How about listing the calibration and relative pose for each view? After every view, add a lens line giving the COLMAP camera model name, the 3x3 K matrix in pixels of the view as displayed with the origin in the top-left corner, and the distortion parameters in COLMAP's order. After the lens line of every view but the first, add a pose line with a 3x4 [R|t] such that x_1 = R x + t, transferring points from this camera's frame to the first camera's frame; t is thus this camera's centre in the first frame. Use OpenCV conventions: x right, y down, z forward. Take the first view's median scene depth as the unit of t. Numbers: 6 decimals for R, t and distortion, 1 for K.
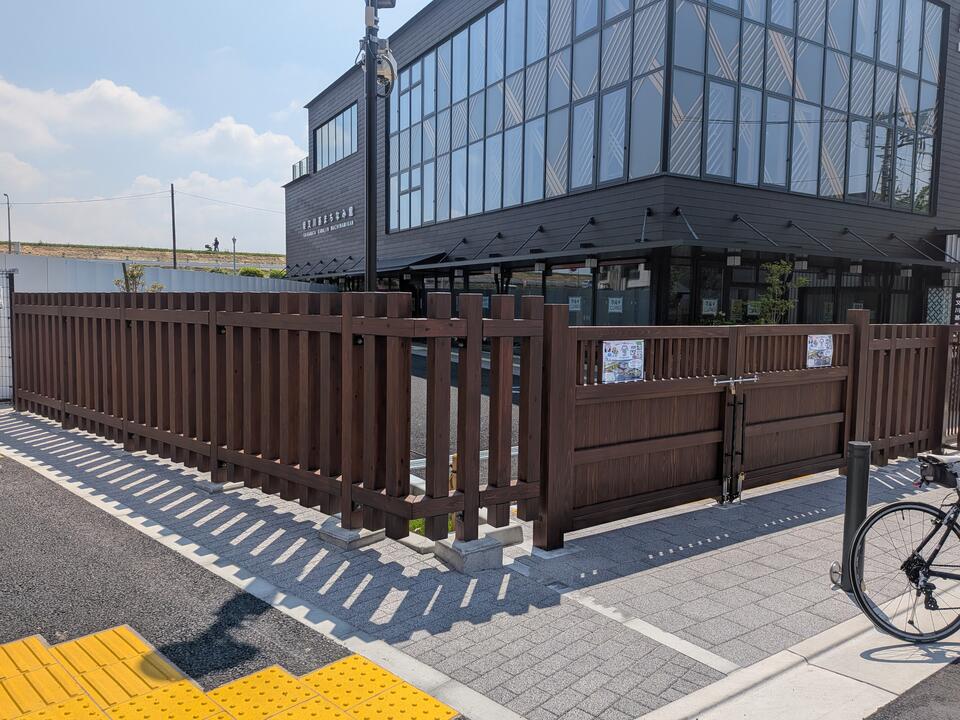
lens RADIAL K [[762.4, 0, 473.9], [0, 762.4, 377.3], [0, 0, 1]] dist [0.135639, -0.204243]
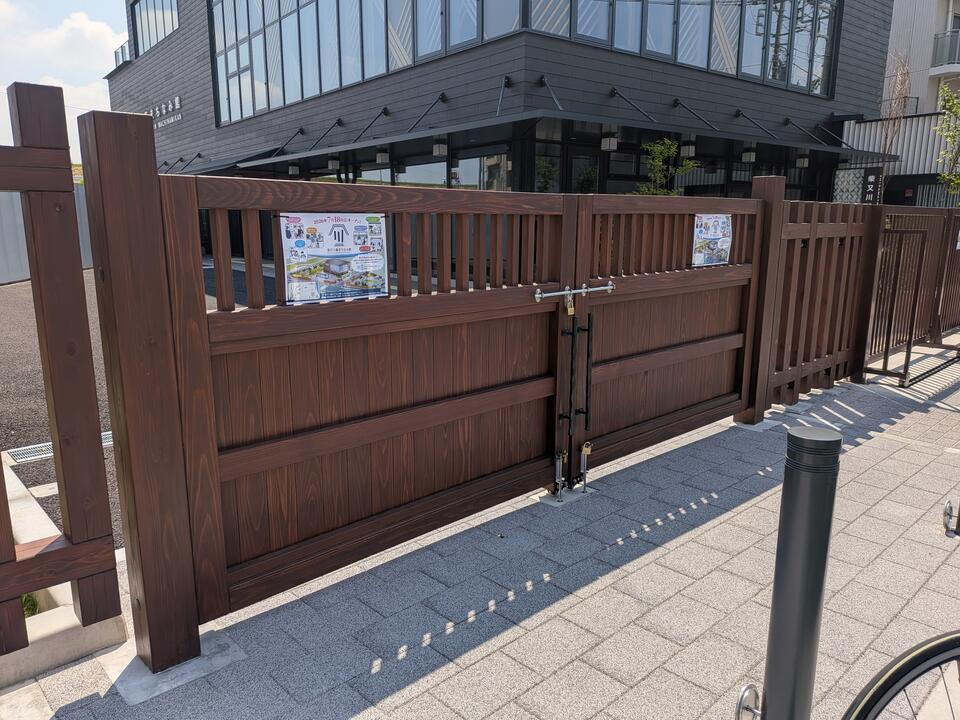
lens RADIAL K [[712.0, 0, 450.2], [0, 712.0, 391.8], [0, 0, 1]] dist [0.112489, -0.159938]
pose [[0.995909, -0.040829, 0.080610, 0.147573], [0.029727, 0.990479, 0.134414, 0.002920], [-0.085330, -0.131468, 0.987641, 0.345462]]
